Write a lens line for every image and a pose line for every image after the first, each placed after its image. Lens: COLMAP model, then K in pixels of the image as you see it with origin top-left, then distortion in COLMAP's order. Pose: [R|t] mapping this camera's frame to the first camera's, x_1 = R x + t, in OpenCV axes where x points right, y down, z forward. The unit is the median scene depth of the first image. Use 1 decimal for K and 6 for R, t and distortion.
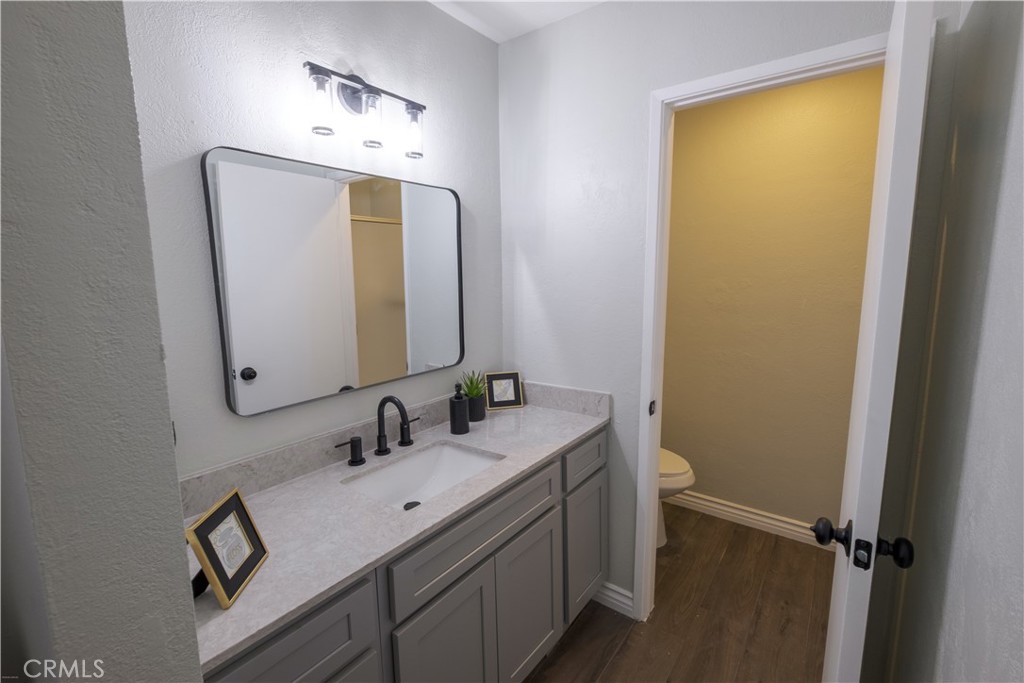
lens RADIAL K [[457.5, 0, 512.2], [0, 457.5, 339.1], [0, 0, 1]] dist [-0.003392, -0.000571]
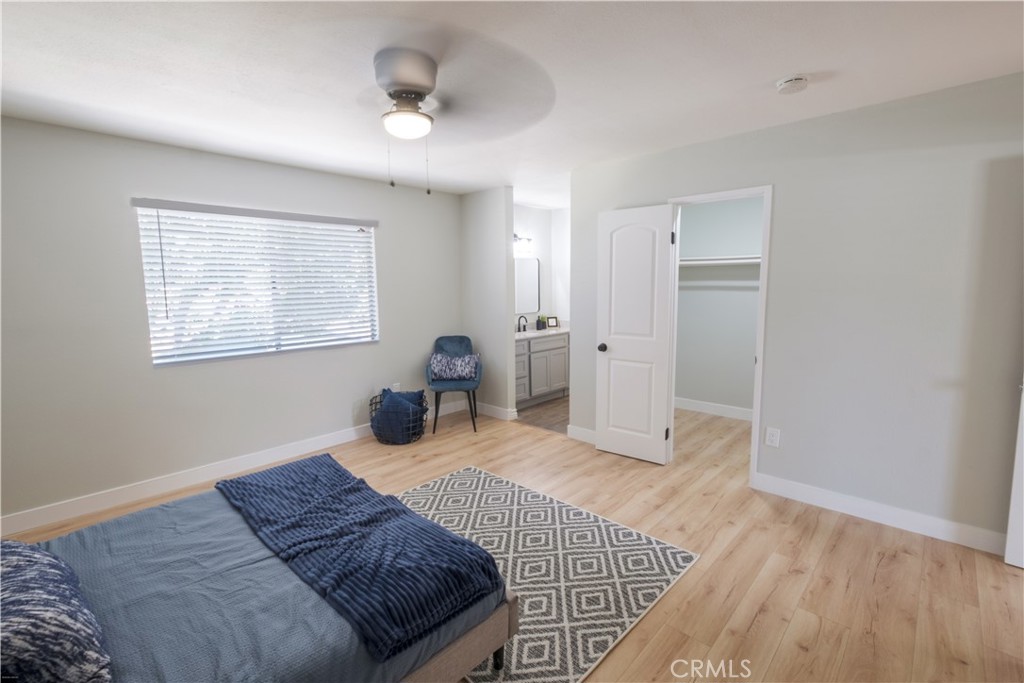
lens RADIAL K [[457.5, 0, 511.9], [0, 457.5, 340.5], [0, 0, 1]] dist [-0.003392, -0.000571]
pose [[0.993964, 0.007752, -0.109430, 0.050356], [-0.010012, 0.999748, -0.020116, 0.306708], [0.109246, 0.021090, 0.993791, -2.110055]]
